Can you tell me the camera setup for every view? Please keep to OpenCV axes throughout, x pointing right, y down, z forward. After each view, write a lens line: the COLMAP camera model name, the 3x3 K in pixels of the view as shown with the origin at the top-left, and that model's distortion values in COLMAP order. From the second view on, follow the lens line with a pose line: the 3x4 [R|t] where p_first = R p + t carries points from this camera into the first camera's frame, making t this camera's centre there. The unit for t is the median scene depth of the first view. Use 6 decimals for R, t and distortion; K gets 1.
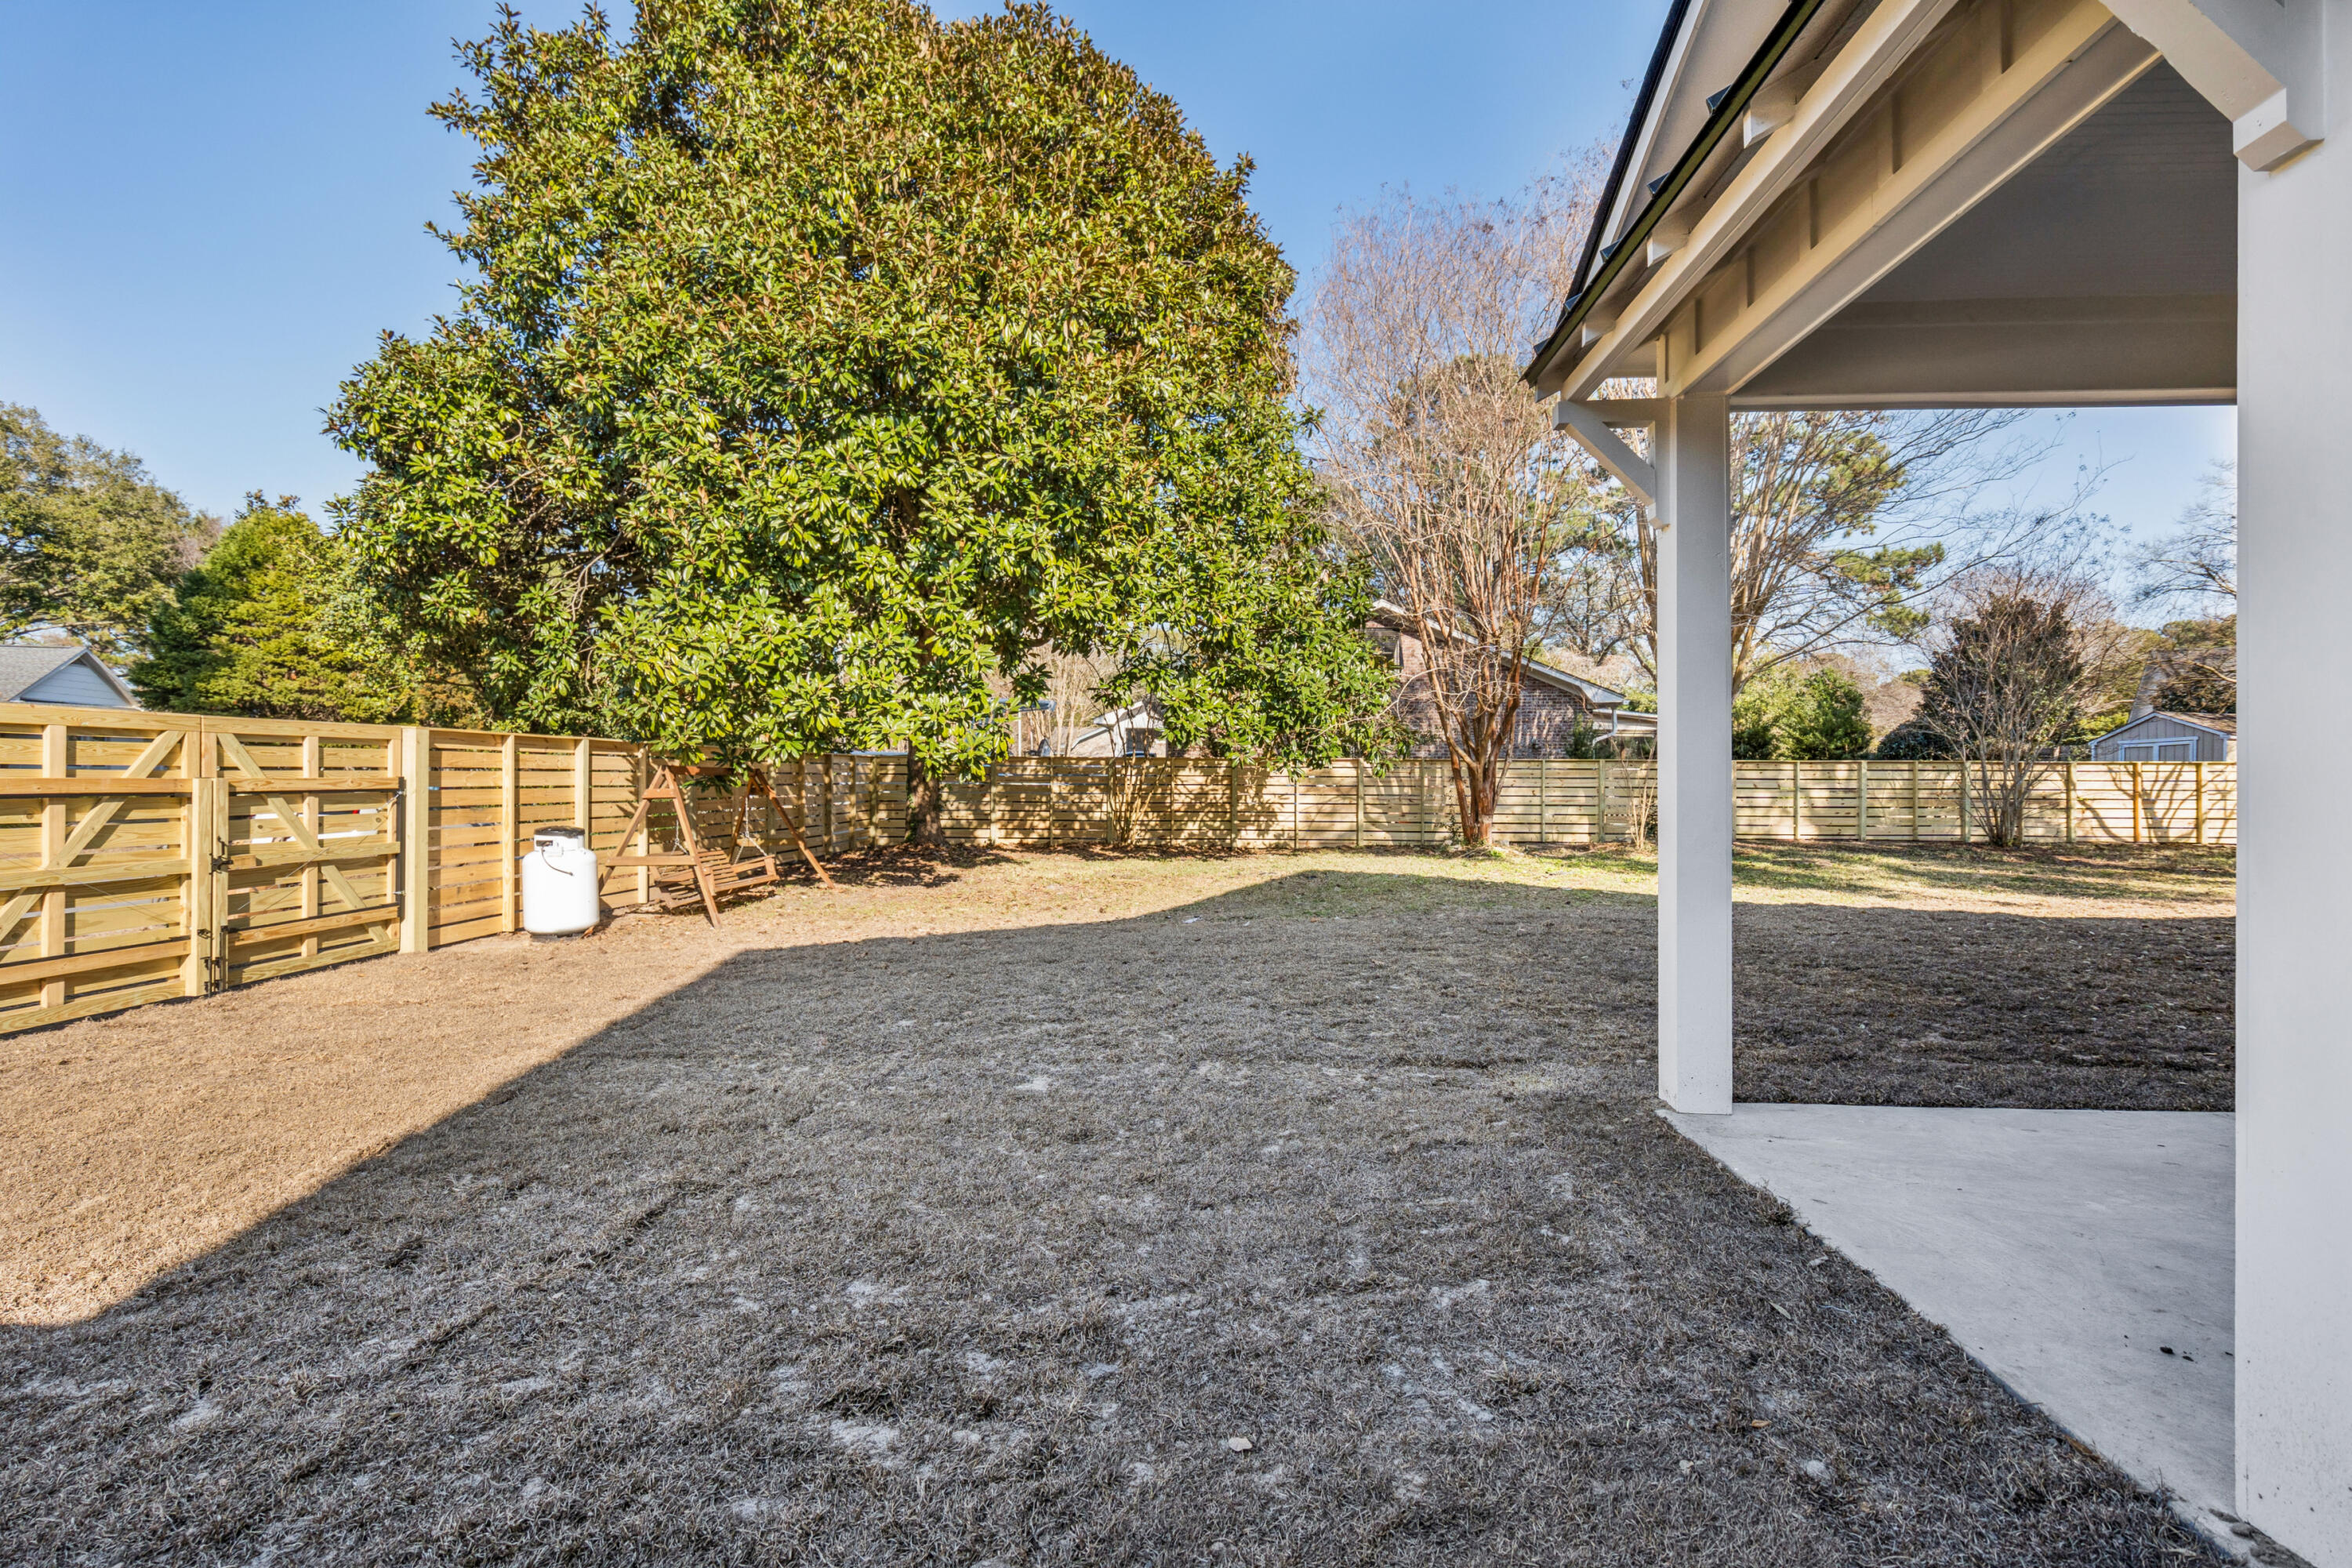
lens RADIAL K [[1061.6, 0, 1170.6], [0, 1061.6, 783.7], [0, 0, 1]] dist [-0.002899, 0.000271]
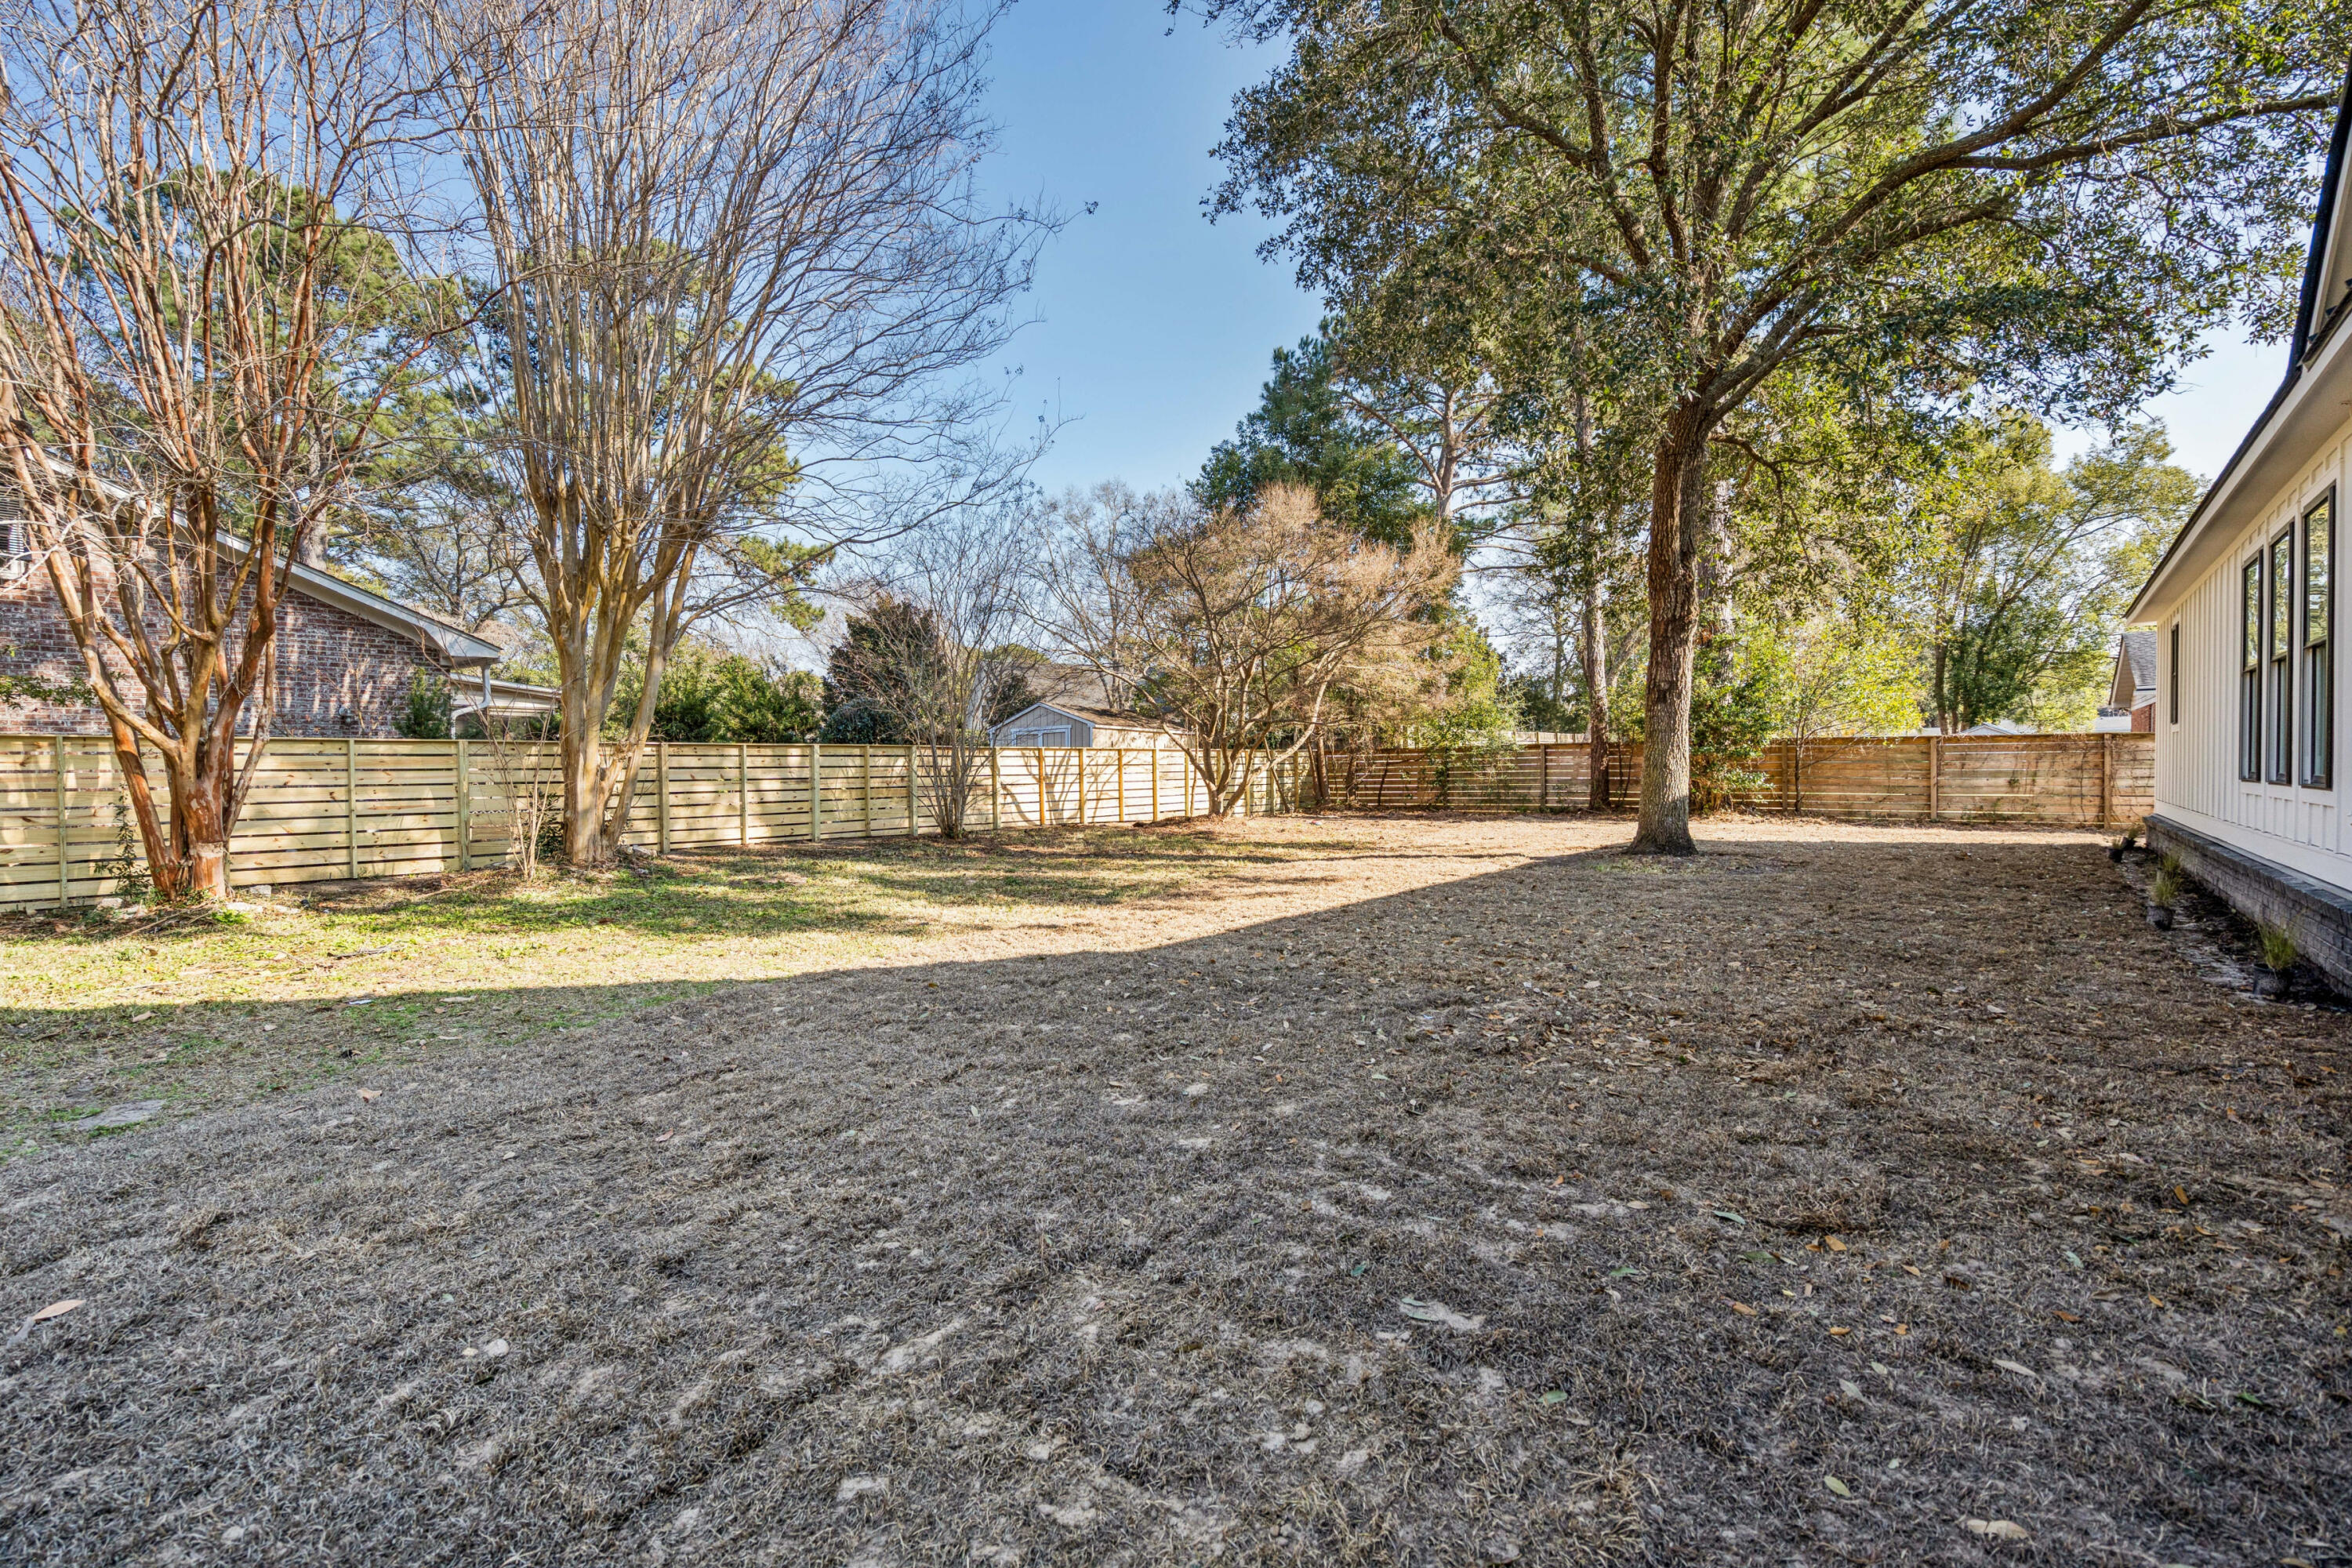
lens RADIAL K [[1061.6, 0, 1170.6], [0, 1061.6, 783.7], [0, 0, 1]] dist [-0.002899, 0.000271]
pose [[0.575757, -0.022359, 0.817315, 0.135269], [0.017102, 0.999737, 0.015302, 0.001164], [-0.817442, 0.005168, 0.575987, 0.297971]]
